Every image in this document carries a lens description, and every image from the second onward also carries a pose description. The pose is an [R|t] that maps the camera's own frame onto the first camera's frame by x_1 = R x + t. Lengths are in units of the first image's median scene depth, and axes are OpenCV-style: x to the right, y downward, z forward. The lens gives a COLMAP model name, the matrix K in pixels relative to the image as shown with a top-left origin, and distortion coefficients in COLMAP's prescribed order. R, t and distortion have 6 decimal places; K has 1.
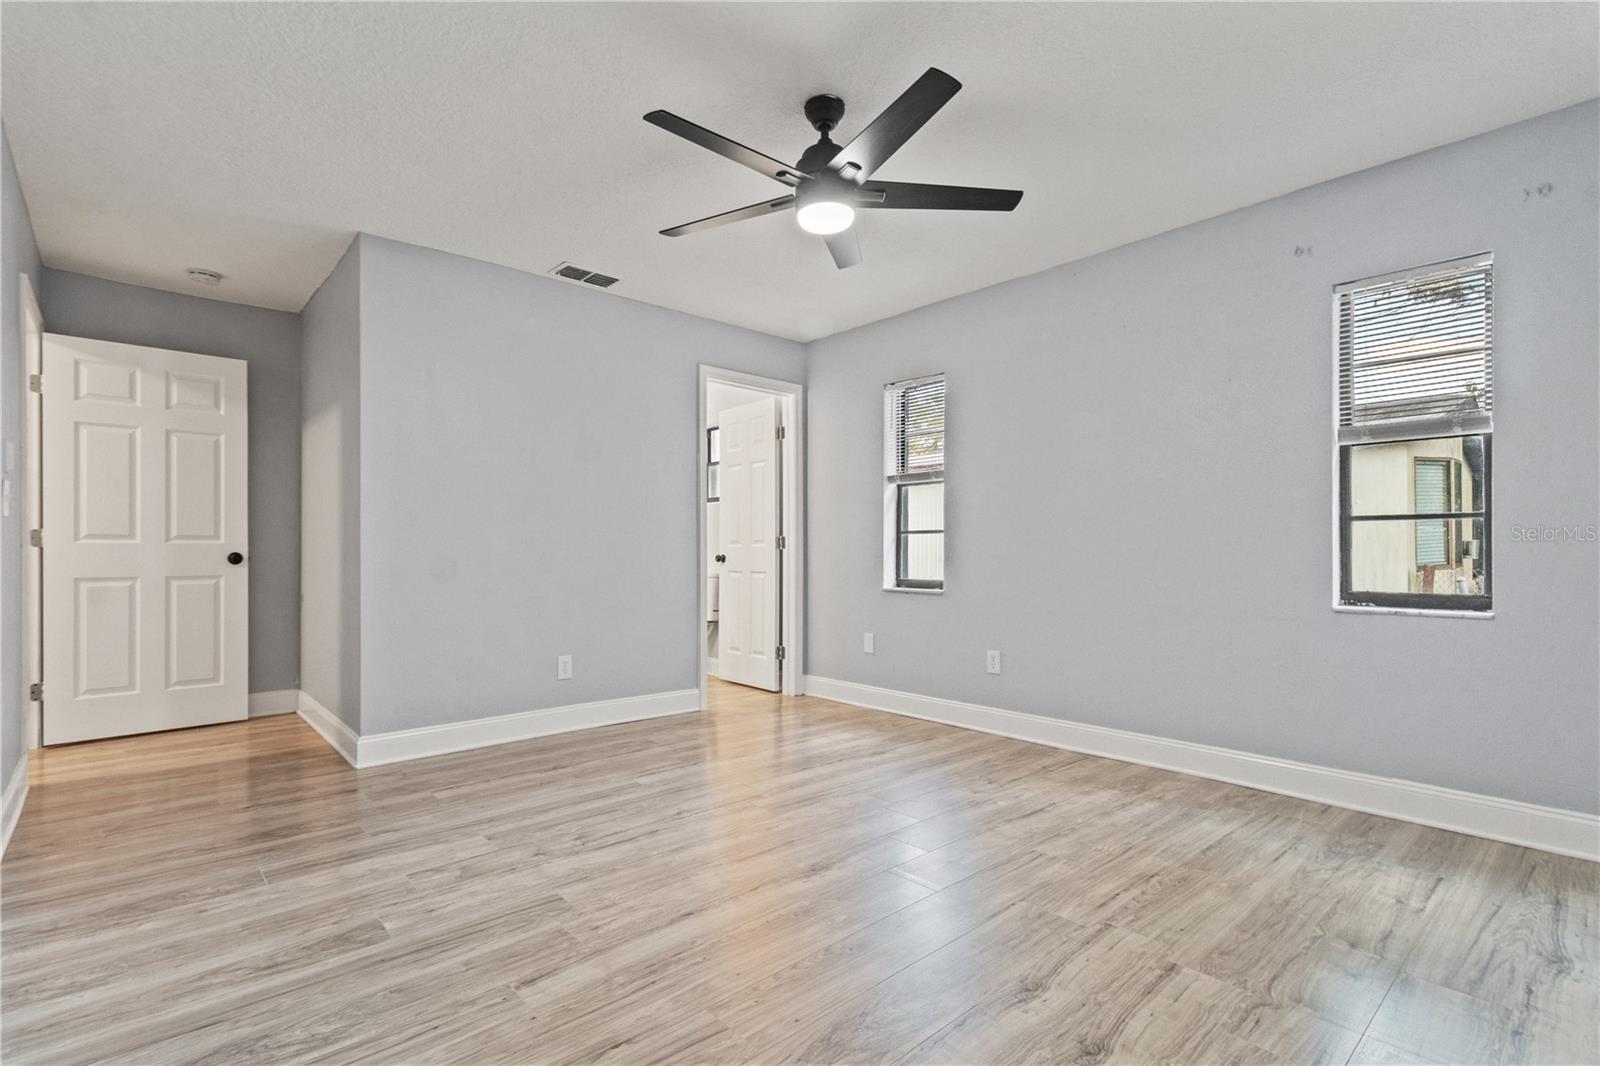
lens RADIAL K [[750.5, 0, 793.7], [0, 750.5, 543.9], [0, 0, 1]] dist [0.002259, 0.000628]
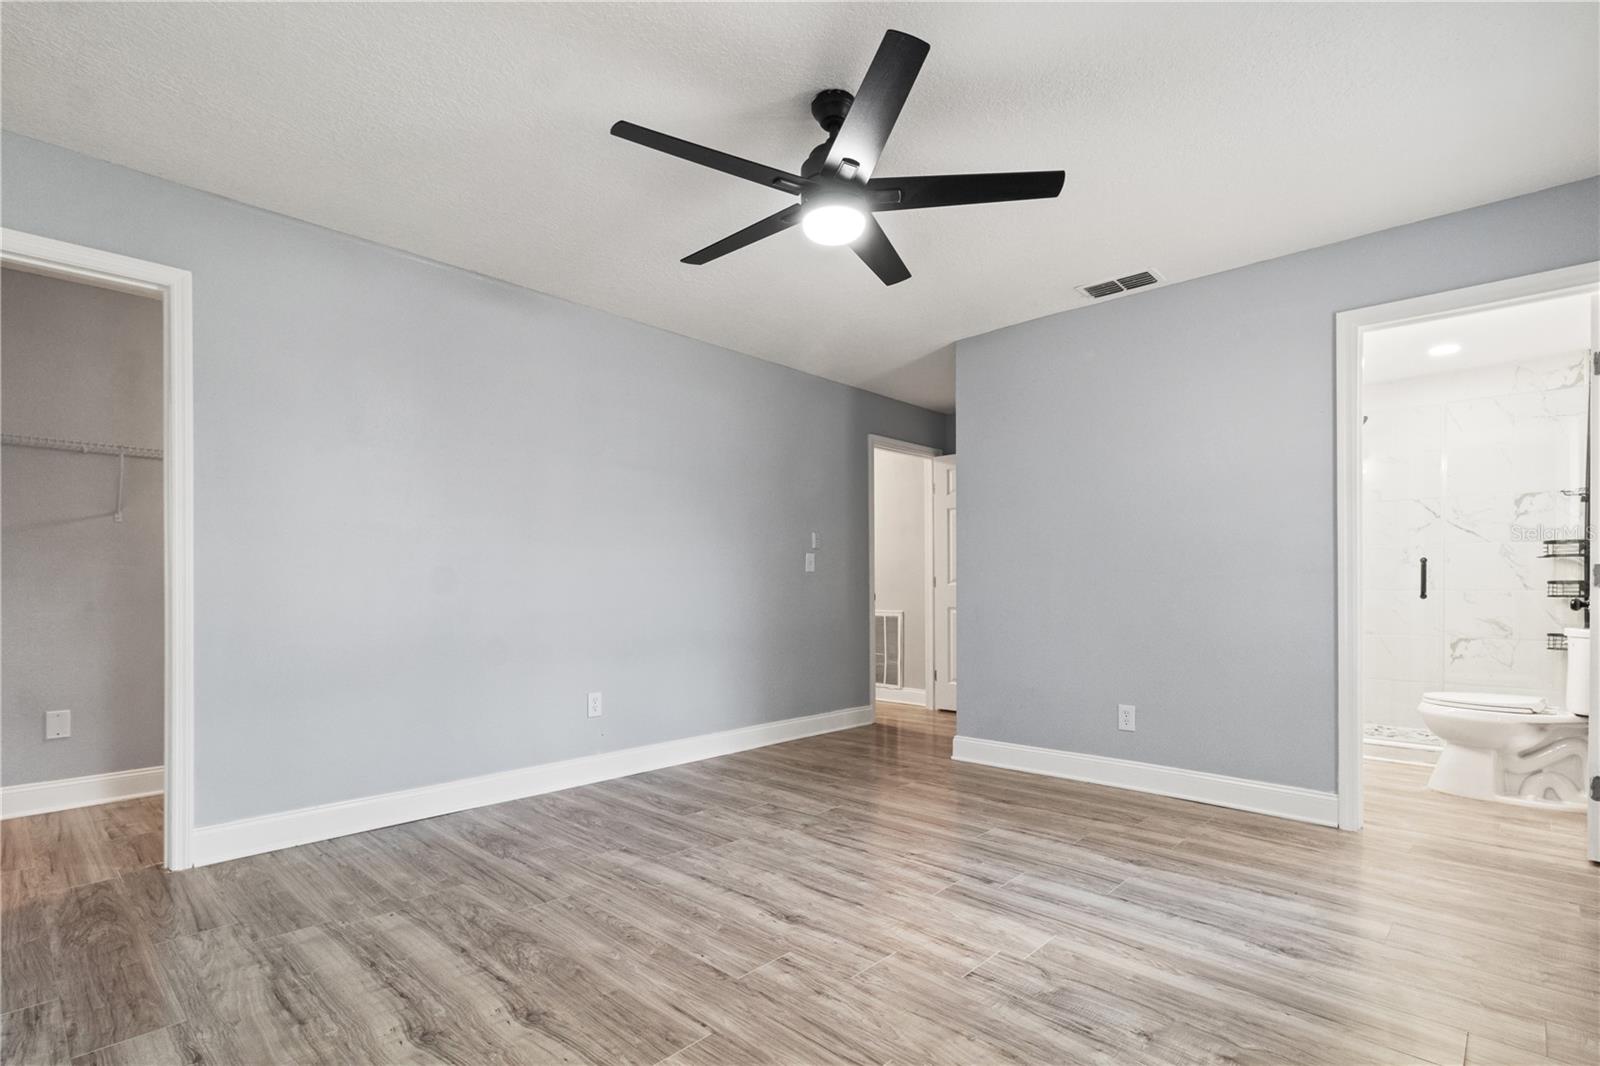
lens RADIAL K [[750.5, 0, 812.8], [0, 750.5, 589.5], [0, 0, 1]] dist [0.002259, 0.000628]
pose [[0.102804, -0.000913, -0.994701, 0.814506], [0.008875, 0.999961, -0.000001, 0.006621], [0.994662, -0.008828, 0.102808, 0.758916]]
